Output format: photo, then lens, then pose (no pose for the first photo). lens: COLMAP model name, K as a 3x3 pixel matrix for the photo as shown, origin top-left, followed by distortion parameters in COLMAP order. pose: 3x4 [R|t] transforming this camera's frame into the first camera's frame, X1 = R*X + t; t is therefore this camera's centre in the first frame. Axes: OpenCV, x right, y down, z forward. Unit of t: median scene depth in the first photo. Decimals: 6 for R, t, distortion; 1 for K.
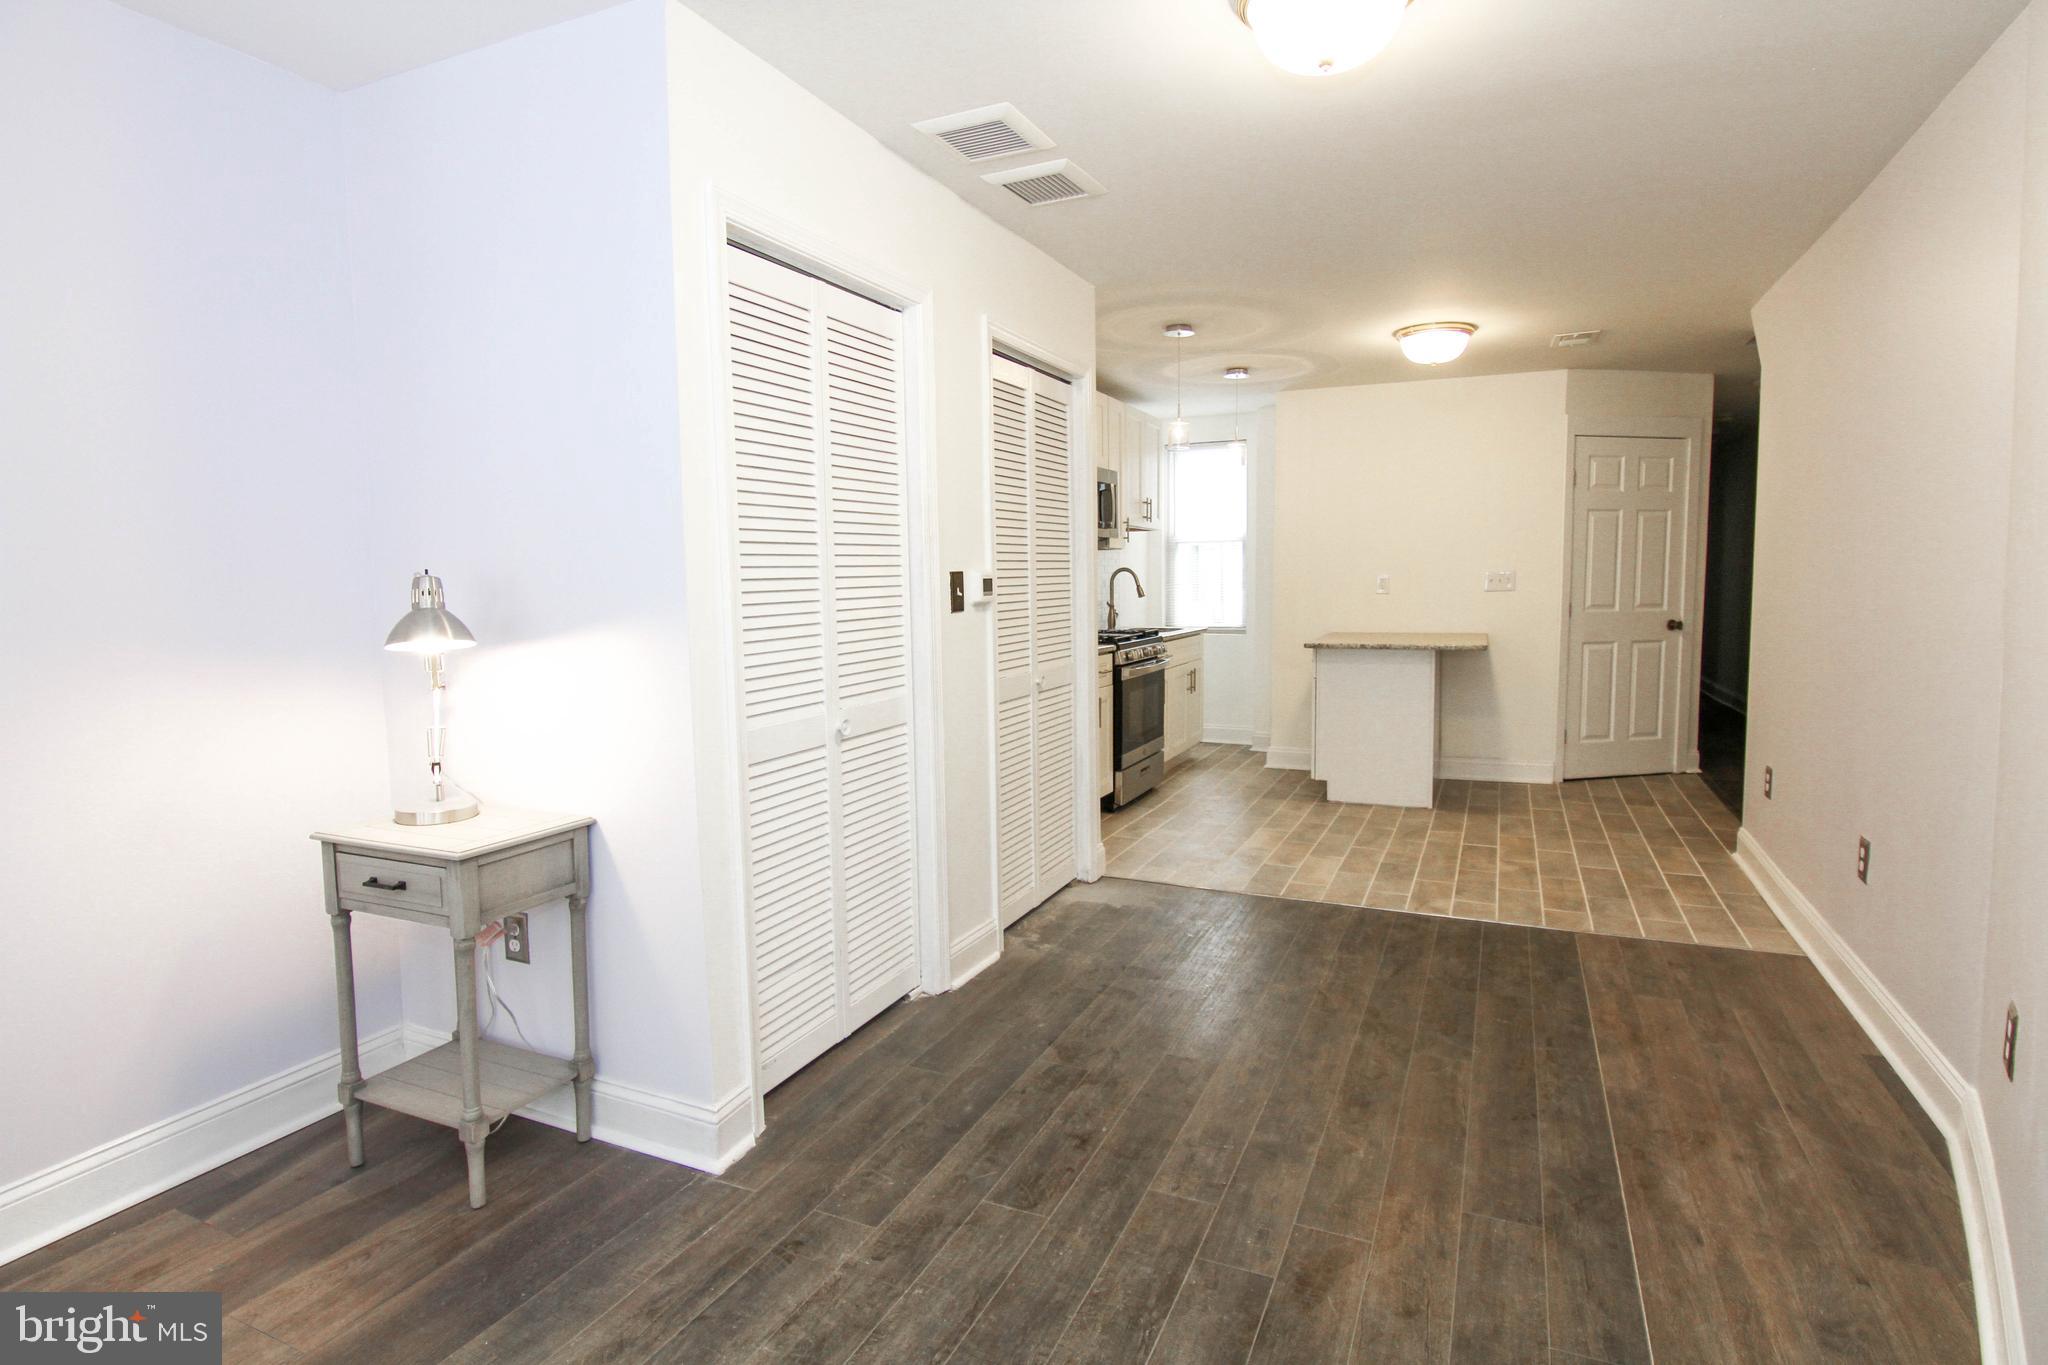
lens RADIAL K [[1042.3, 0, 1031.5], [0, 1042.3, 668.7], [0, 0, 1]] dist [-0.003606, -0.012985]
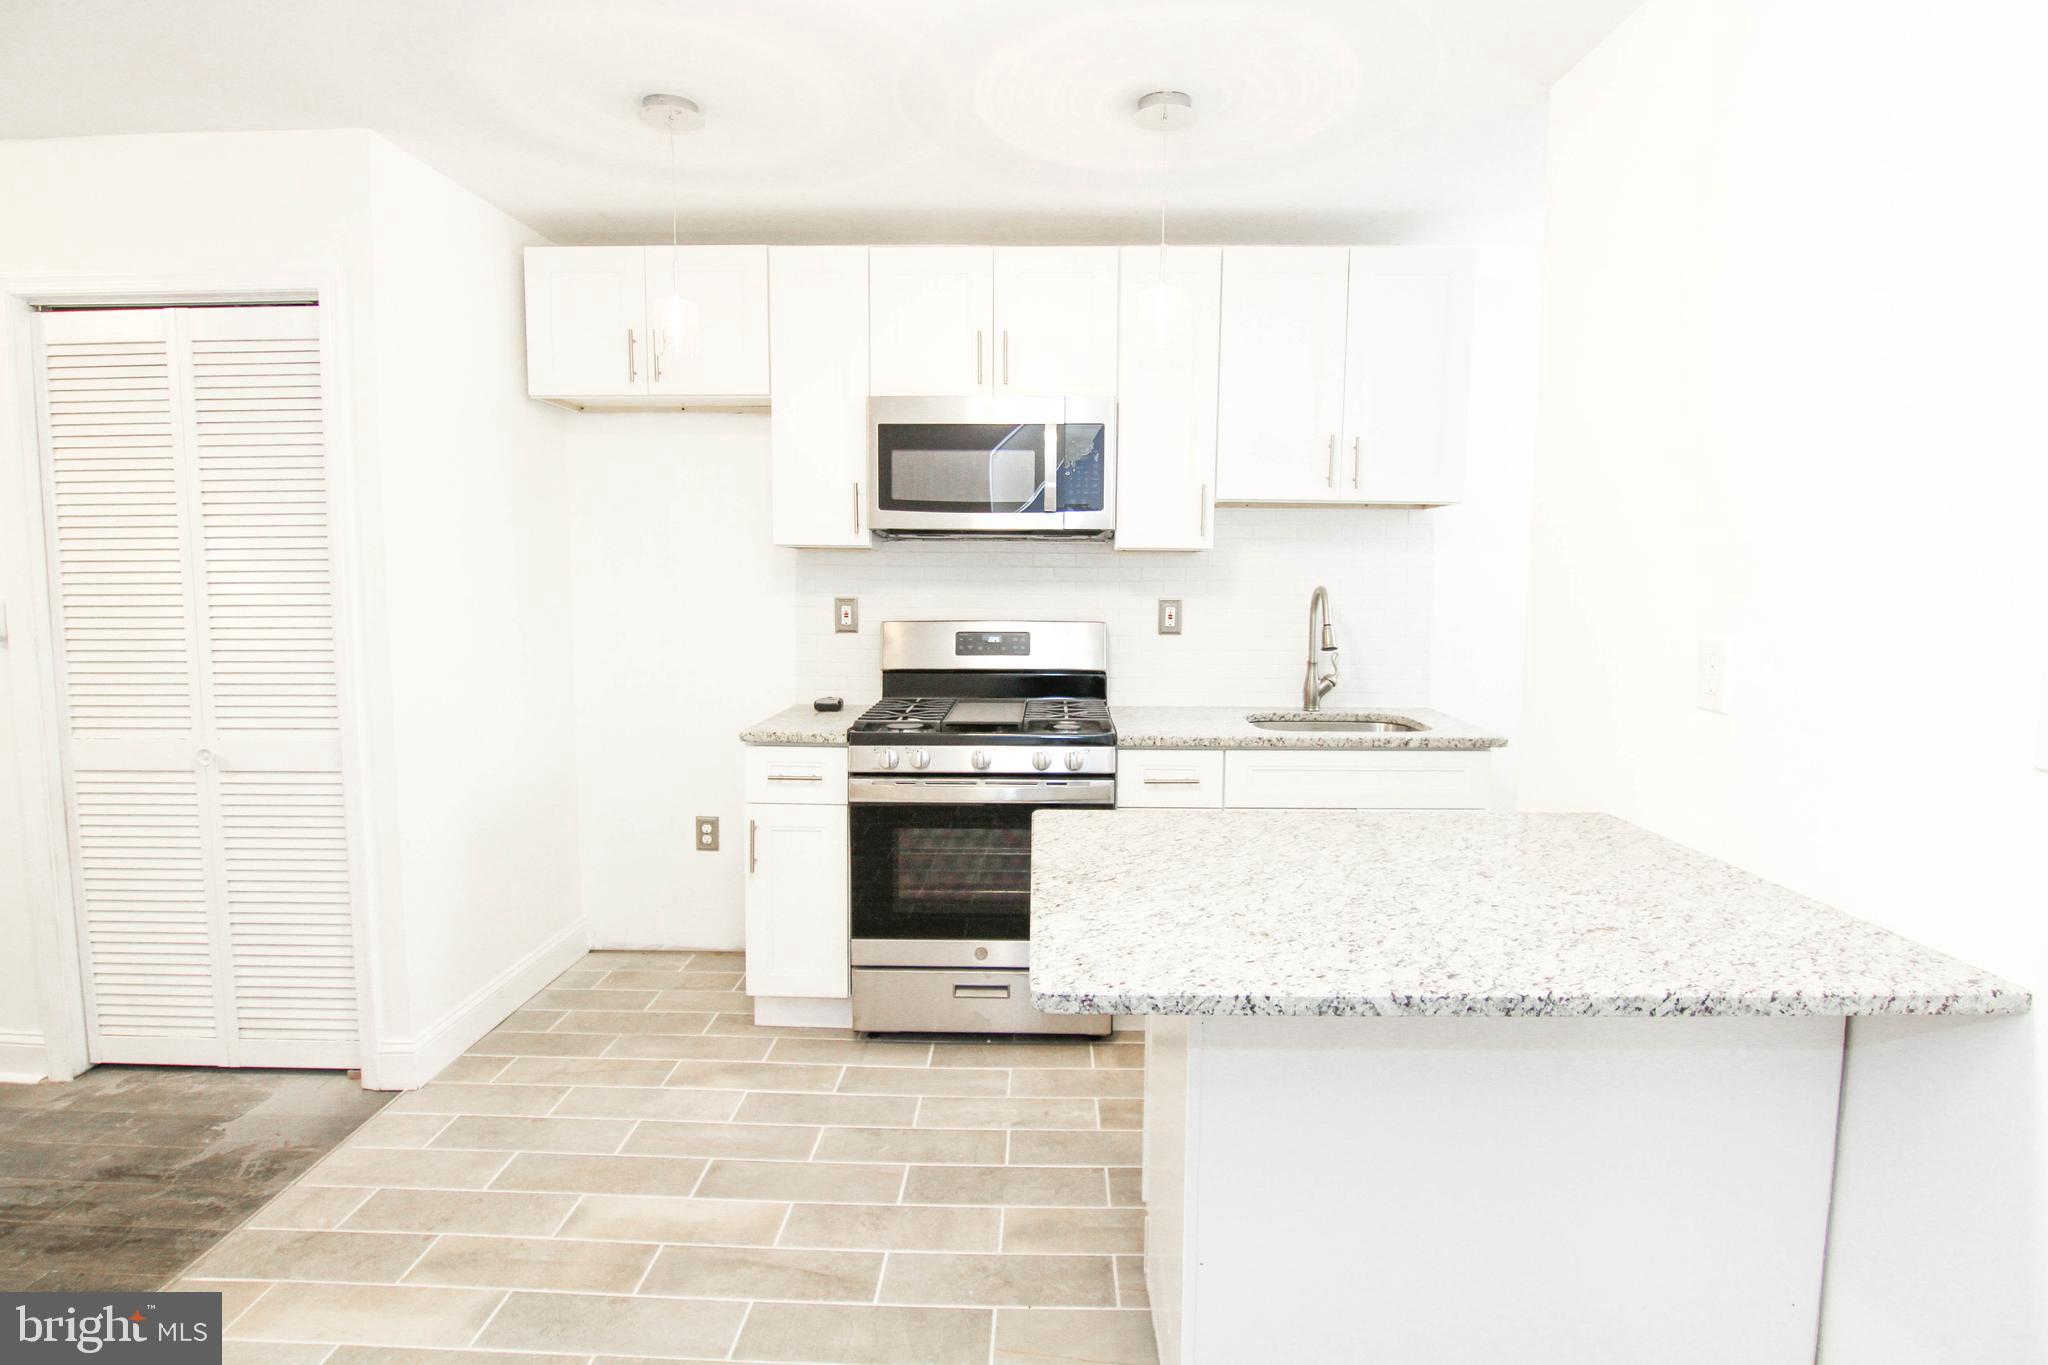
lens RADIAL K [[1042.3, 0, 1031.5], [0, 1042.3, 668.7], [0, 0, 1]] dist [-0.003606, -0.012985]
pose [[0.395127, 0.100300, -0.913134, 0.607184], [-0.088866, 0.993533, 0.070677, -0.103026], [0.914318, 0.053220, 0.401485, 0.868373]]
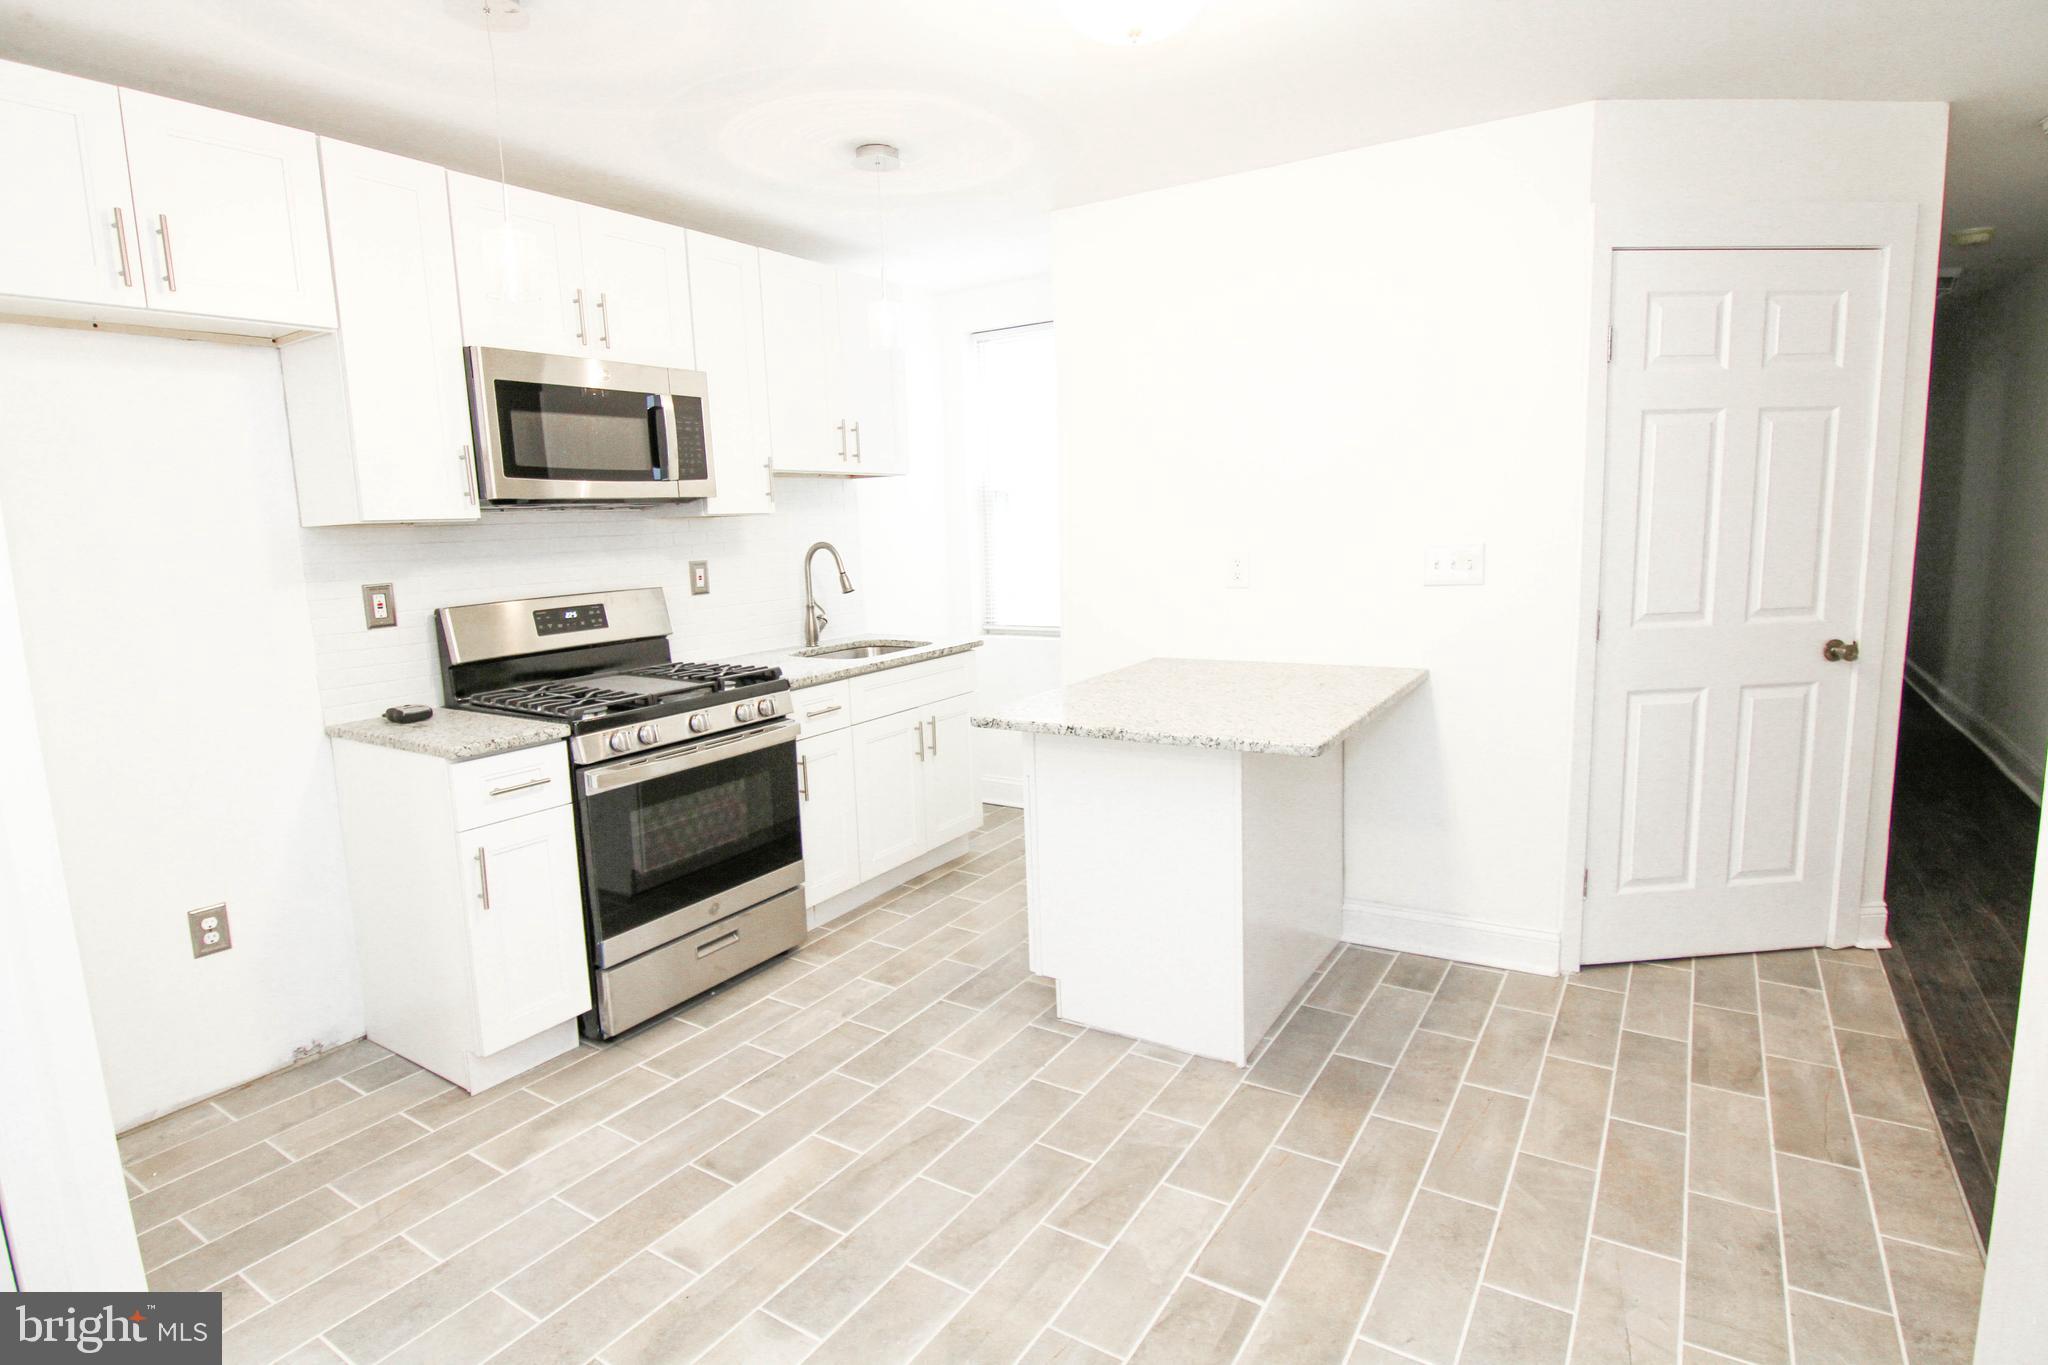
lens RADIAL K [[1042.3, 0, 1031.5], [0, 1042.3, 668.7], [0, 0, 1]] dist [-0.003606, -0.012985]
pose [[0.989532, -0.001654, -0.144306, 0.367265], [0.010749, 0.998001, 0.062274, -0.077470], [0.143914, -0.063173, 0.987572, 0.547051]]
